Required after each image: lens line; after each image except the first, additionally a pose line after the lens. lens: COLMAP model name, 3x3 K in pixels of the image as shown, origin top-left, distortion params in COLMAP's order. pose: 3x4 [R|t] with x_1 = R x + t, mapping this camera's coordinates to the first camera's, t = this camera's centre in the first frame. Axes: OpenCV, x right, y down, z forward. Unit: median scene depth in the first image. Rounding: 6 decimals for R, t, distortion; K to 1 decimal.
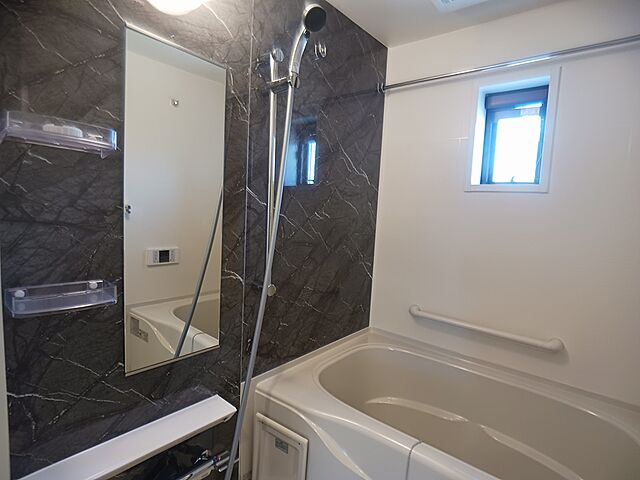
lens RADIAL K [[345.0, 0, 320.0], [0, 345.0, 240.0], [0, 0, 1]] dist [-0.003065, -0.000719]
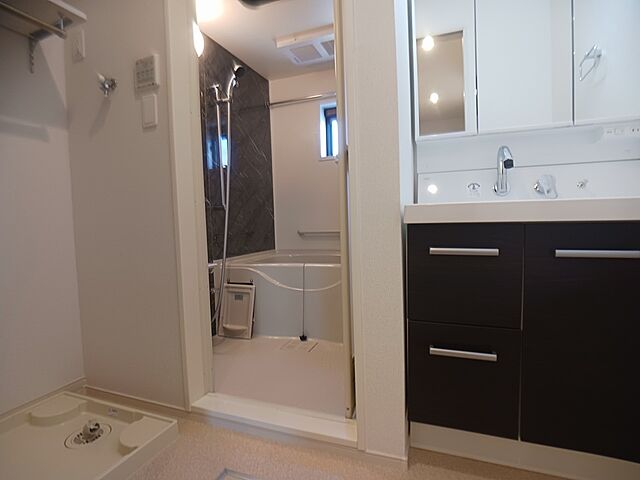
lens RADIAL K [[345.0, 0, 320.0], [0, 345.0, 240.0], [0, 0, 1]] dist [-0.003065, -0.000719]
pose [[0.940682, -0.098580, 0.324653, -0.221141], [0.110950, 0.993629, -0.019764, 0.320408], [-0.320636, 0.054611, 0.945627, -0.732747]]
